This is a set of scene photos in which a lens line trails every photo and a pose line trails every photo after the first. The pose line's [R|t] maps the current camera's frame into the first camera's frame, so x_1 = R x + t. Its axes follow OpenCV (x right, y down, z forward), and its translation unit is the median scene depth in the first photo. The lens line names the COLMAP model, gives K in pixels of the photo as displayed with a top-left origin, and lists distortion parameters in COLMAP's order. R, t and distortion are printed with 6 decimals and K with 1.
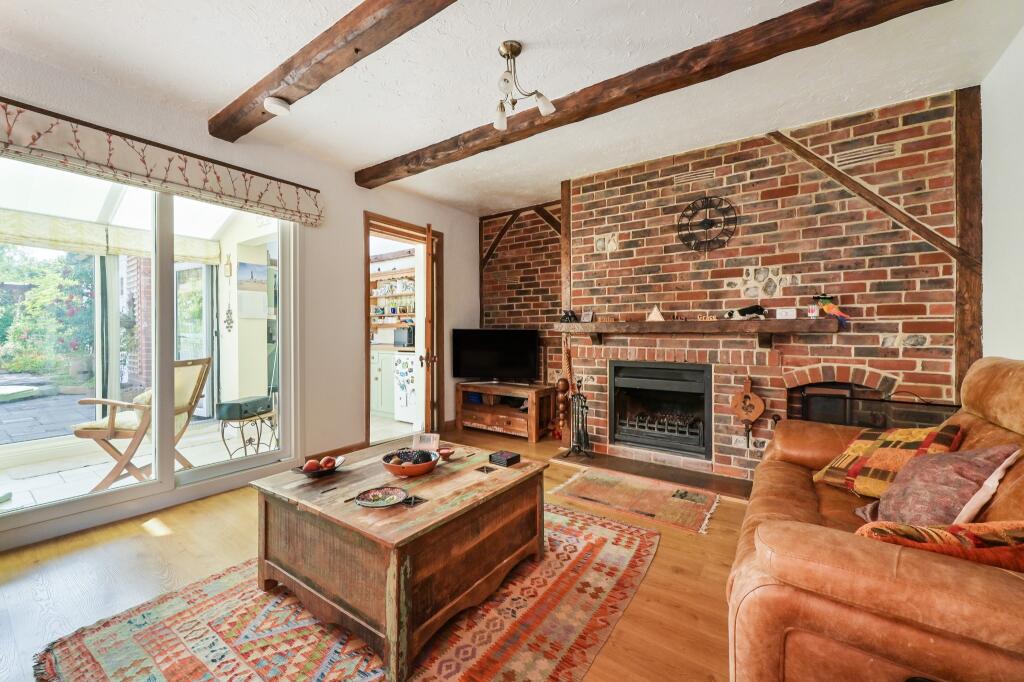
lens RADIAL K [[402.2, 0, 513.6], [0, 402.2, 336.5], [0, 0, 1]] dist [-0.007480, 0.000646]
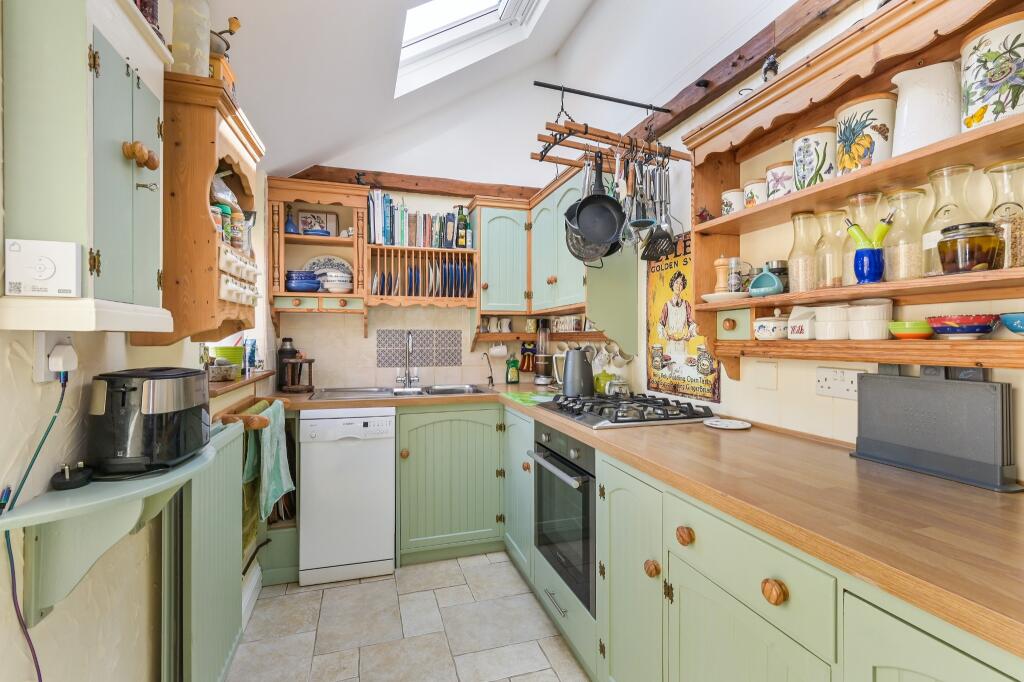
lens RADIAL K [[472.4, 0, 521.1], [0, 472.4, 339.7], [0, 0, 1]] dist [0.001015, 0.001190]
pose [[0.800706, -0.003048, -0.599050, -0.286788], [-0.002118, 0.999966, -0.007920, -0.029971], [0.599054, 0.007610, 0.800672, 0.724601]]
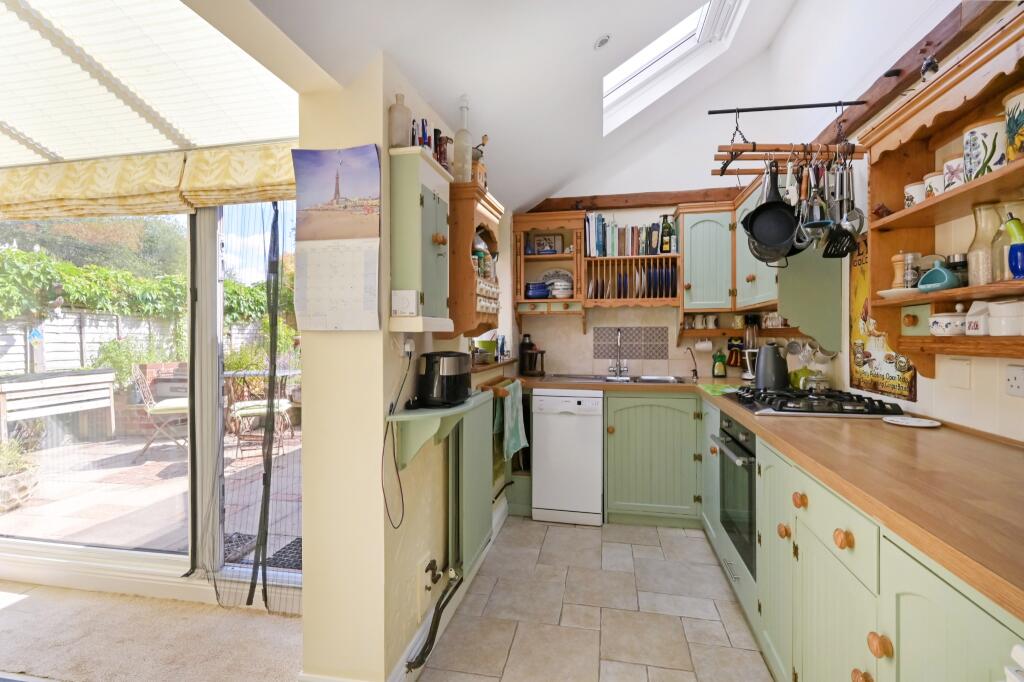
lens RADIAL K [[472.4, 0, 512.3], [0, 472.4, 336.6], [0, 0, 1]] dist [0.001015, 0.001190]
pose [[0.396727, -0.000840, -0.917936, -0.195757], [-0.005283, 0.999981, -0.003198, -0.029925], [0.917922, 0.006118, 0.396715, 0.700060]]
